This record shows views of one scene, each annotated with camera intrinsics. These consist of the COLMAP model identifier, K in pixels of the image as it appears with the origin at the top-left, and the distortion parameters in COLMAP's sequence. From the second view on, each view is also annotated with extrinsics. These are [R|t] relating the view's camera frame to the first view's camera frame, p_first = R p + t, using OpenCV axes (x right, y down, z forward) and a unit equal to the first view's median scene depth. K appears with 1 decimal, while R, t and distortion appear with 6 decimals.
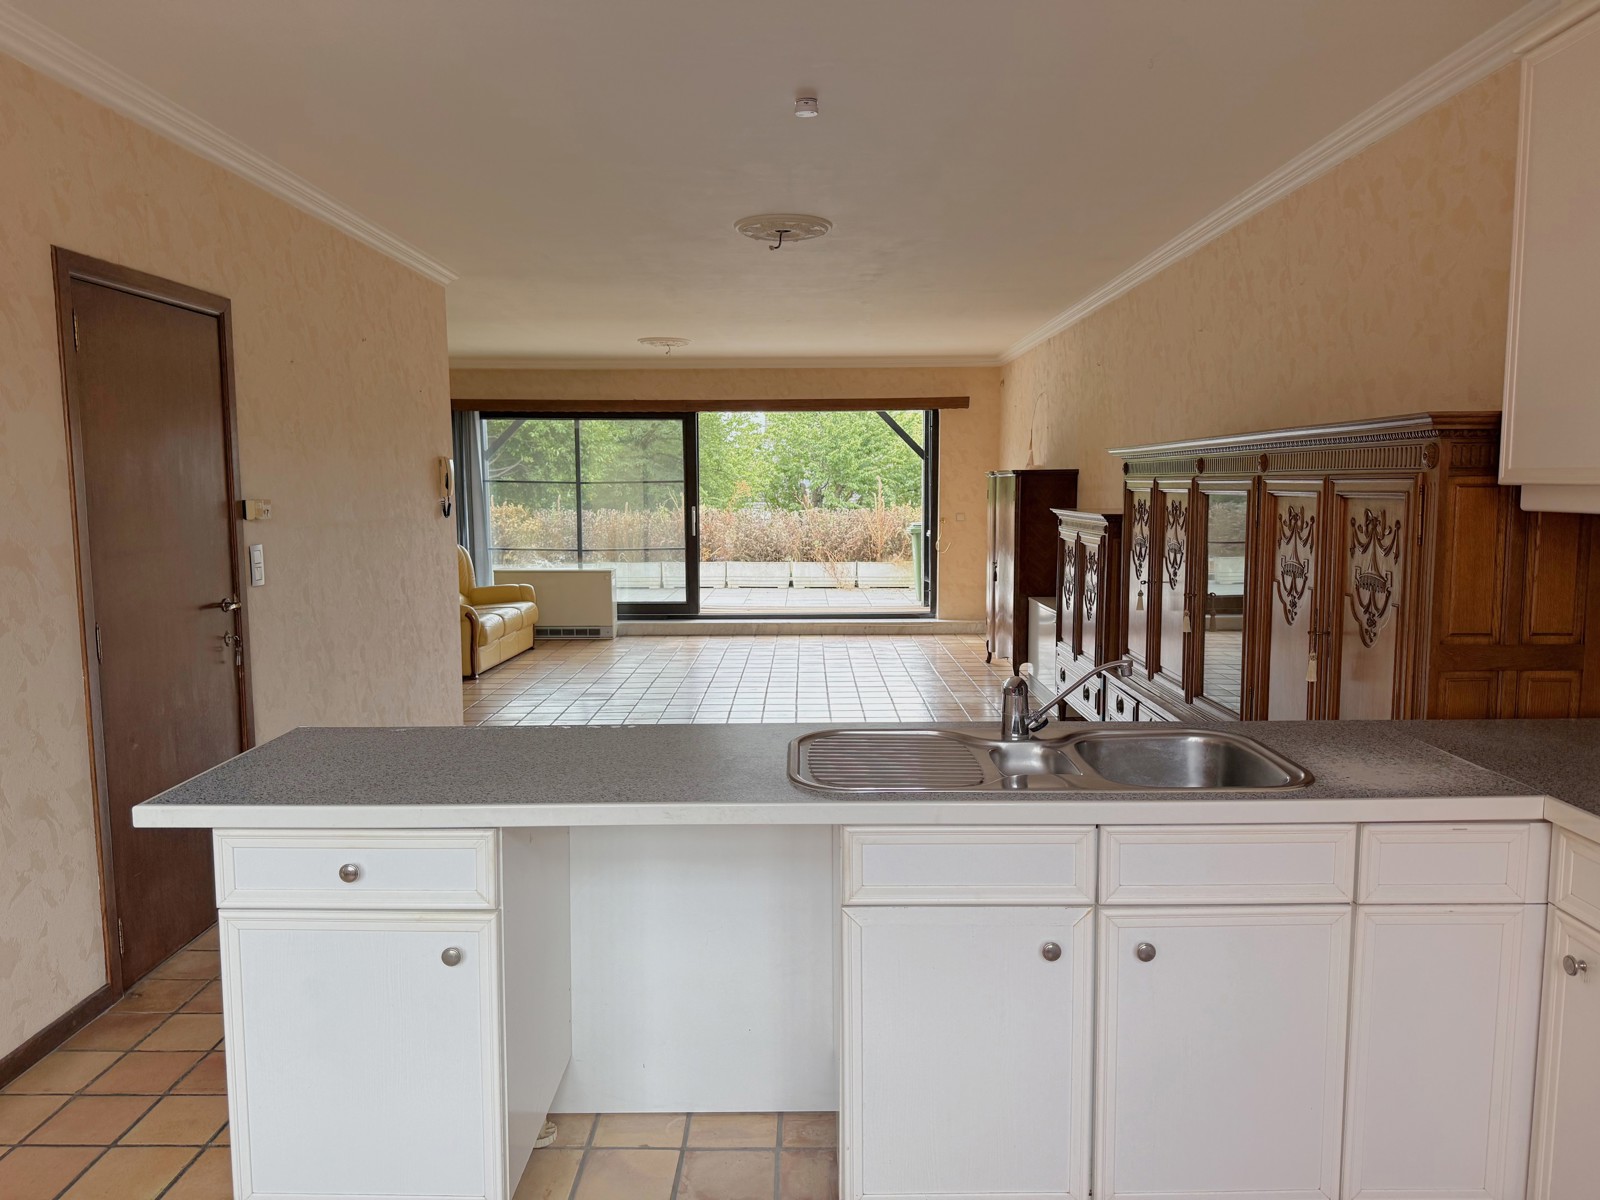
lens RADIAL K [[1164.9, 0, 800.0], [0, 1164.9, 600.0], [0, 0, 1]] dist [0.018999, -0.003996]
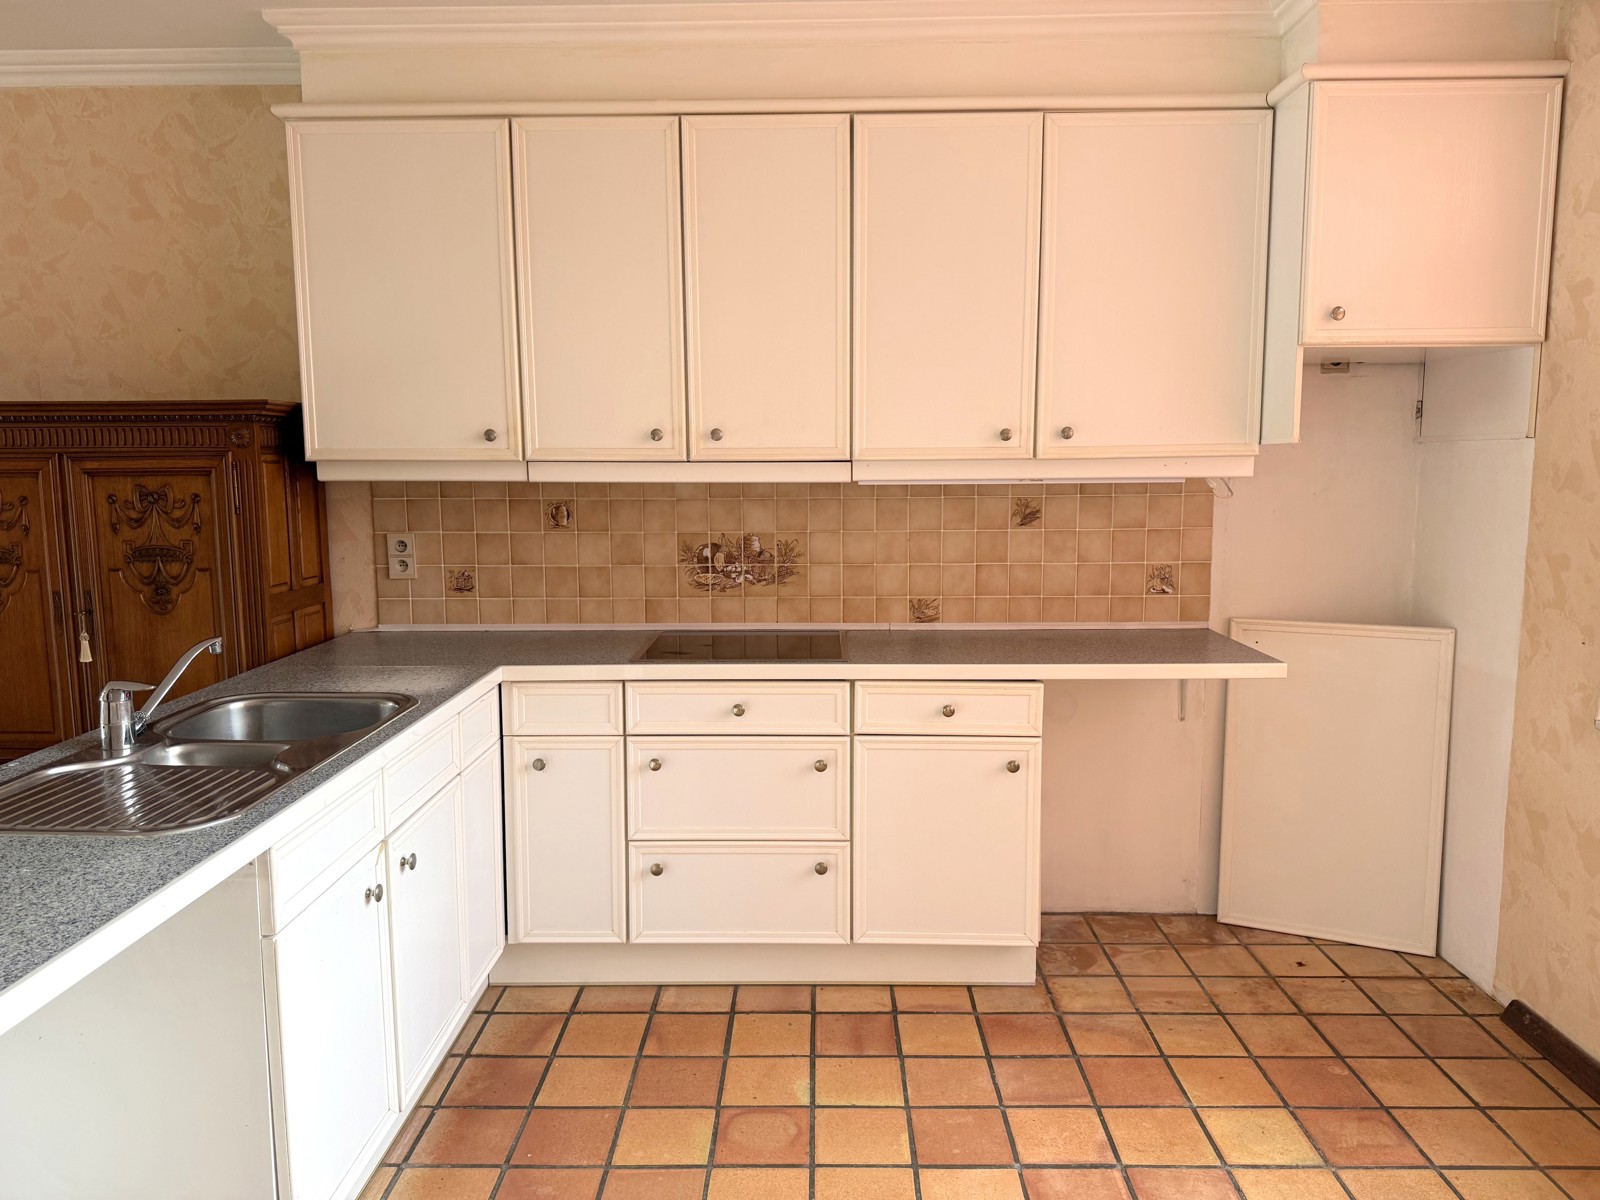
lens RADIAL K [[1164.9, 0, 800.0], [0, 1164.9, 600.0], [0, 0, 1]] dist [0.018999, -0.003996]
pose [[0.011784, -0.115267, 0.993265, -0.658998], [0.110955, 0.987350, 0.113264, -0.034324], [-0.993756, 0.108873, 0.024424, 0.462757]]
